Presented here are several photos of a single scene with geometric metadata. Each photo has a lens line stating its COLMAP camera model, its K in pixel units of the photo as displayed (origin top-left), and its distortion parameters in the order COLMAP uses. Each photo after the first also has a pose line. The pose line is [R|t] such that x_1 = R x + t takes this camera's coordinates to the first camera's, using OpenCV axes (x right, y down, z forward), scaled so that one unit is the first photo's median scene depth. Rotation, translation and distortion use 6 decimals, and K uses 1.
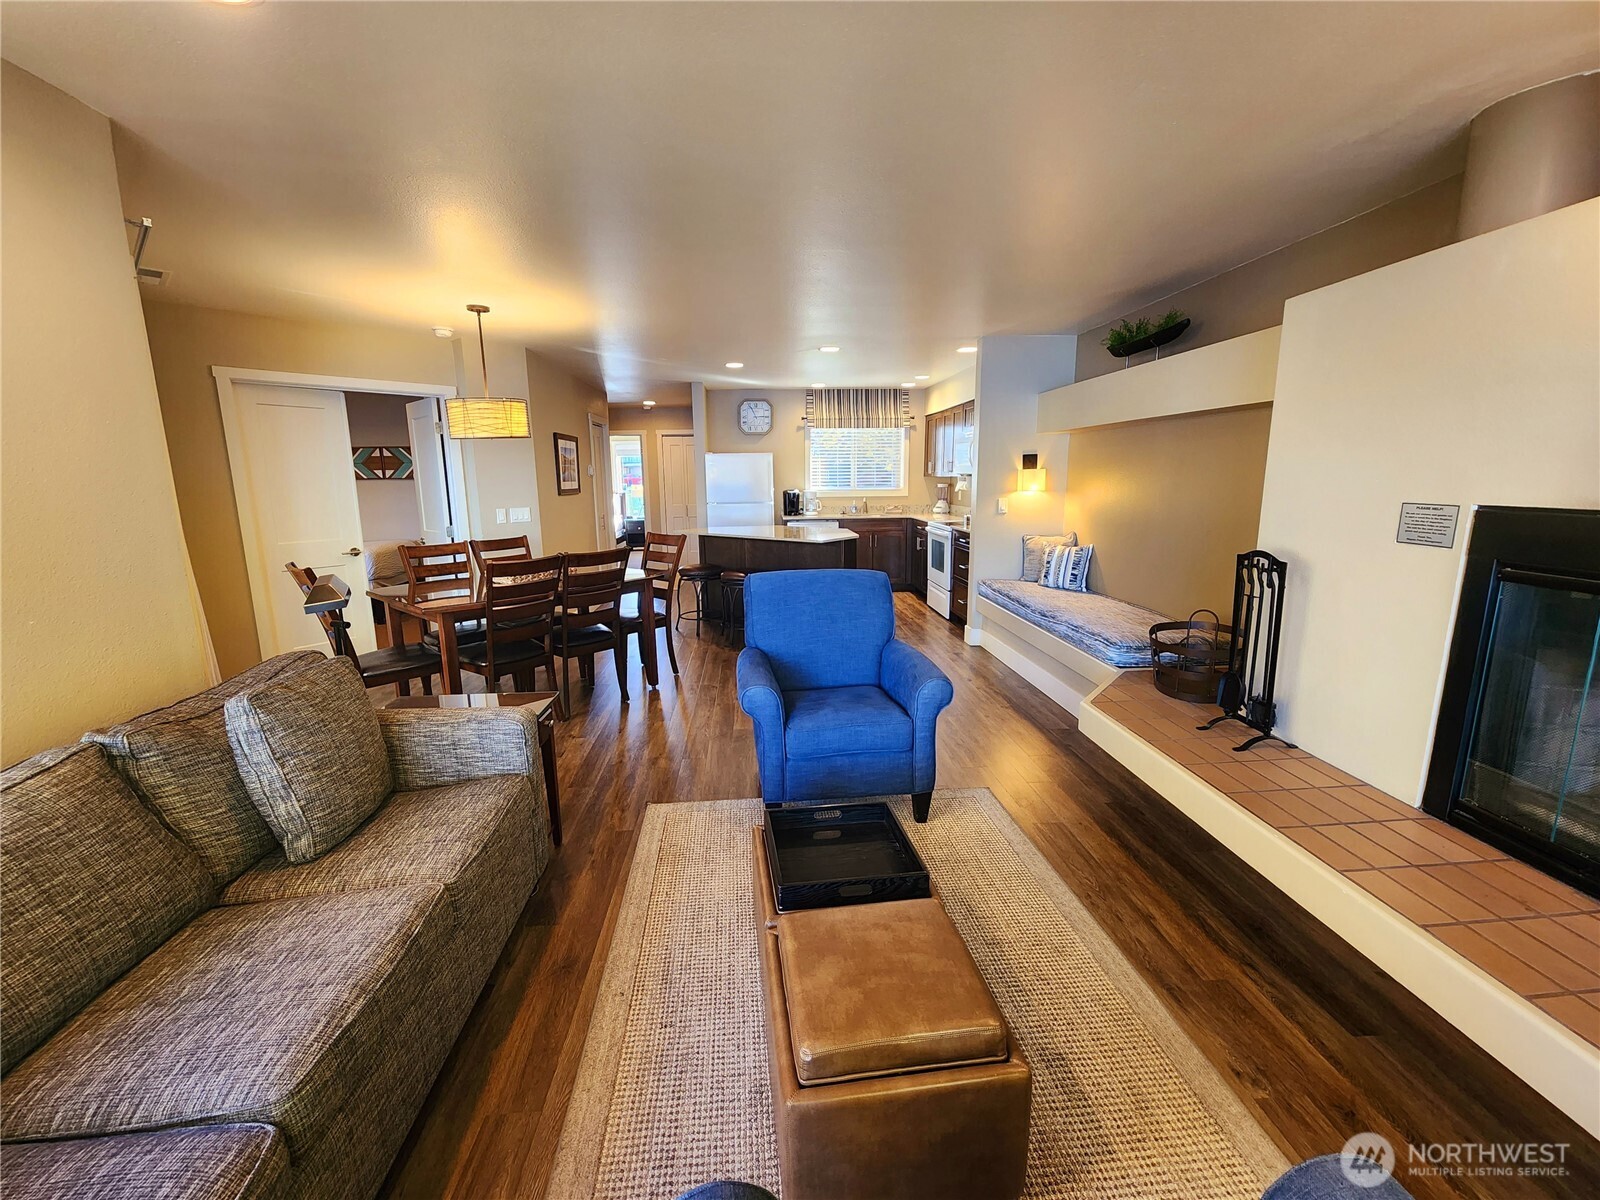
lens RADIAL K [[662.6, 0, 793.4], [0, 662.6, 600.8], [0, 0, 1]] dist [0.000989, 0.000031]
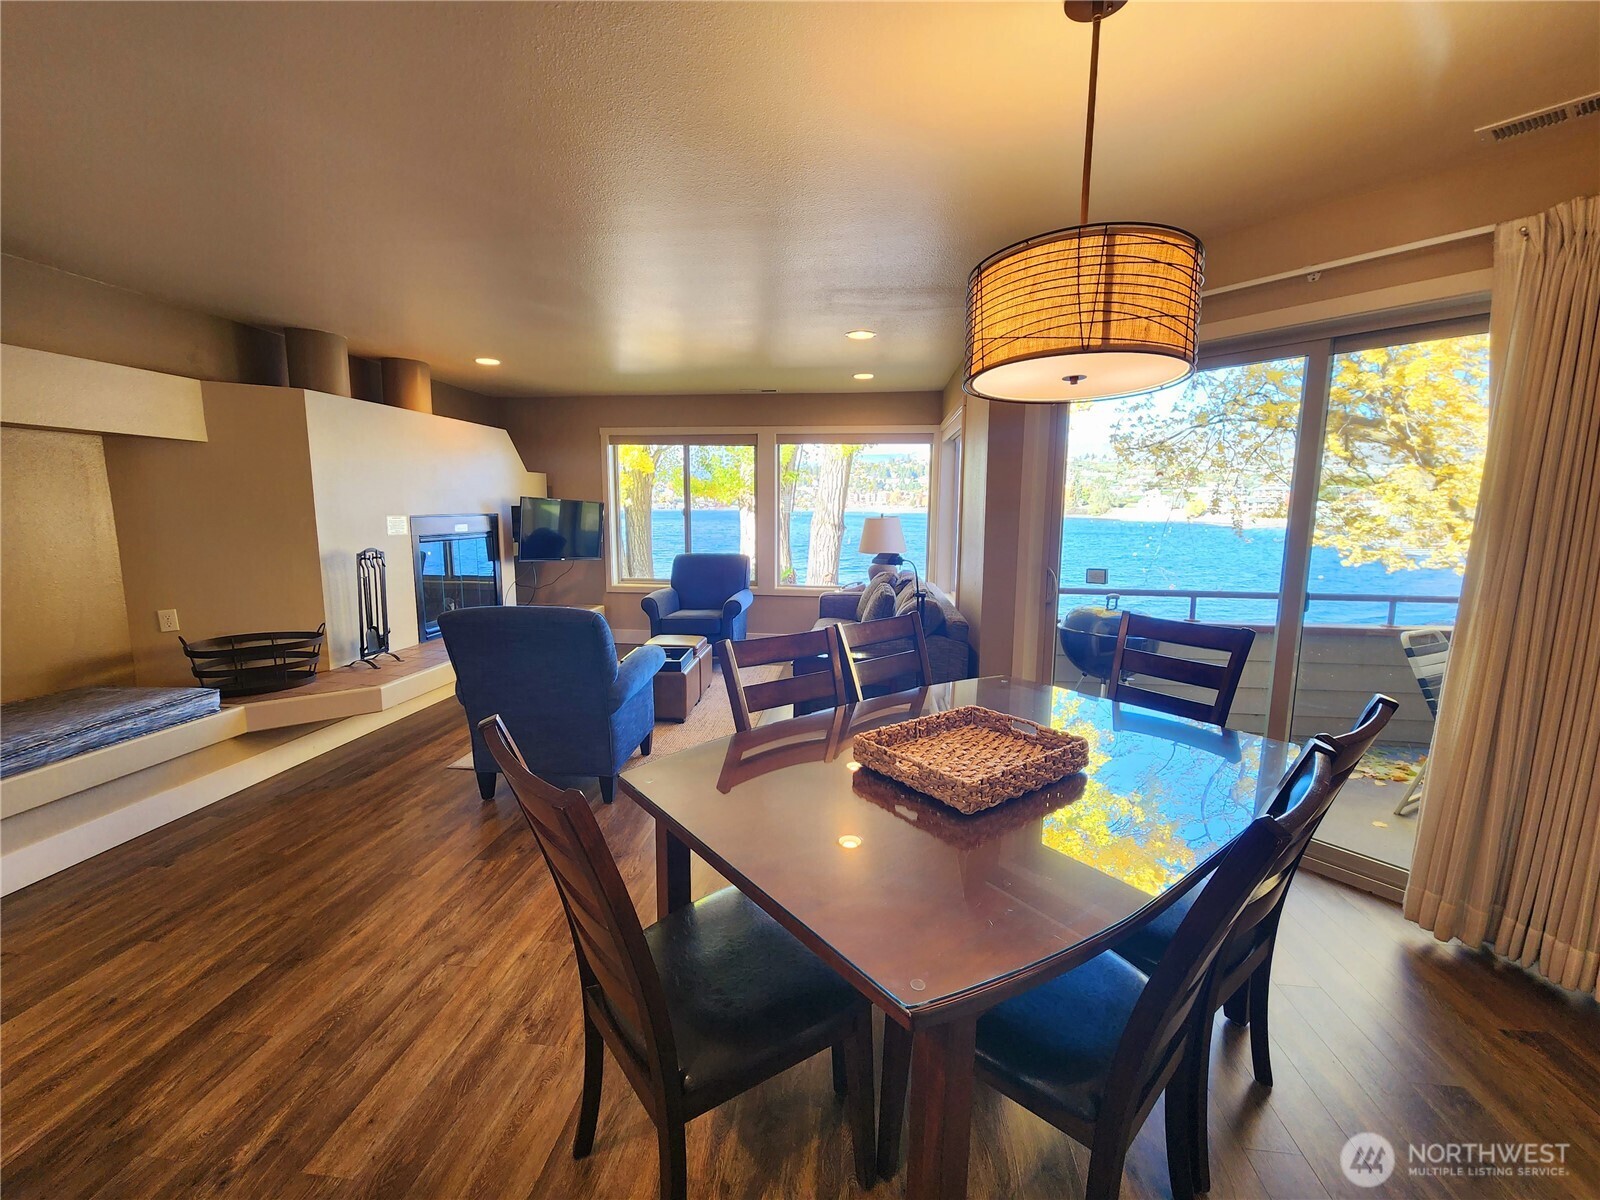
lens RADIAL K [[662.6, 0, 793.4], [0, 662.6, 600.8], [0, 0, 1]] dist [0.000989, 0.000031]
pose [[-0.983624, -0.019560, 0.179166, -0.300308], [0.039243, 0.946999, 0.318832, -0.203484], [-0.175906, 0.320642, -0.930723, 1.115047]]
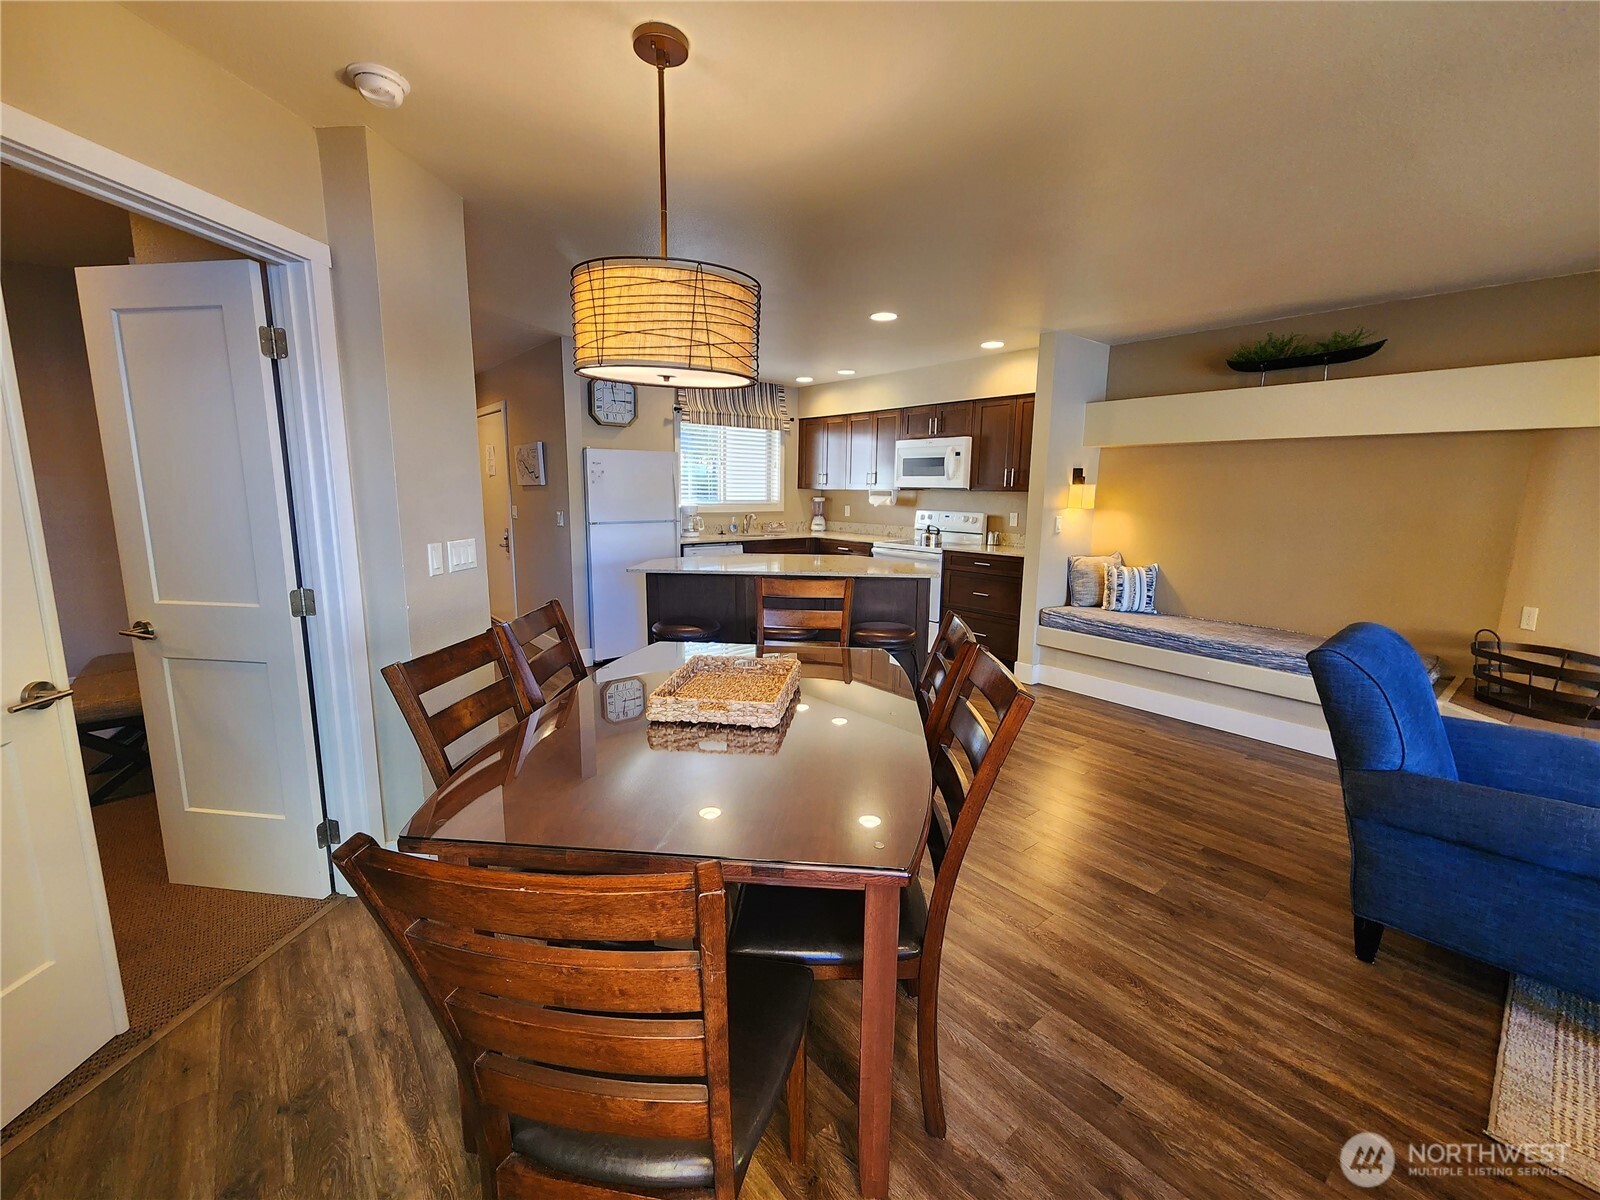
lens RADIAL K [[659.1, 0, 790.4], [0, 659.1, 595.6], [0, 0, 1]] dist [0.001367, -0.003463]
pose [[0.809358, -0.073884, 0.582650, -0.517069], [0.089097, 0.996020, 0.002538, -0.085085], [-0.580518, 0.049859, 0.812719, 0.510164]]
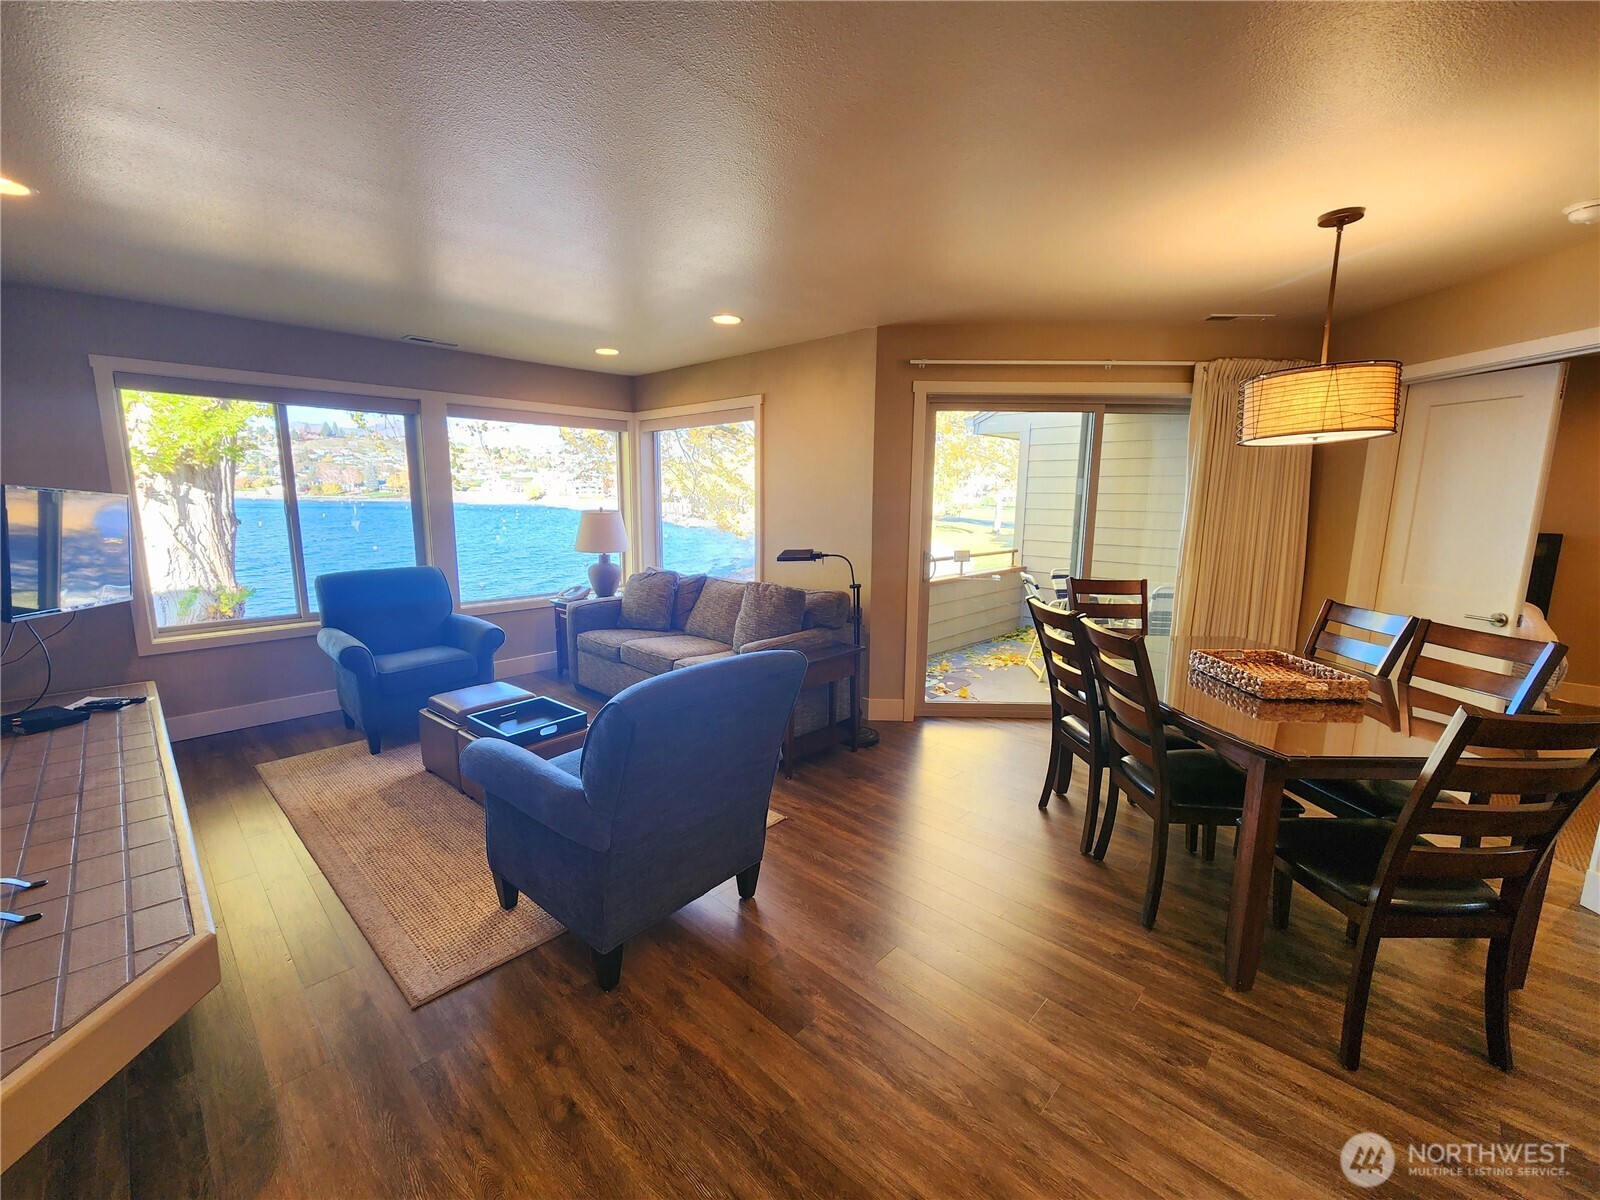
lens RADIAL K [[662.6, 0, 793.4], [0, 662.6, 600.8], [0, 0, 1]] dist [0.000989, 0.000031]
pose [[-0.754166, 0.105740, -0.648115, 0.217113], [-0.126229, 0.945203, 0.301094, -0.184776], [0.644438, 0.308886, -0.699492, 0.937132]]
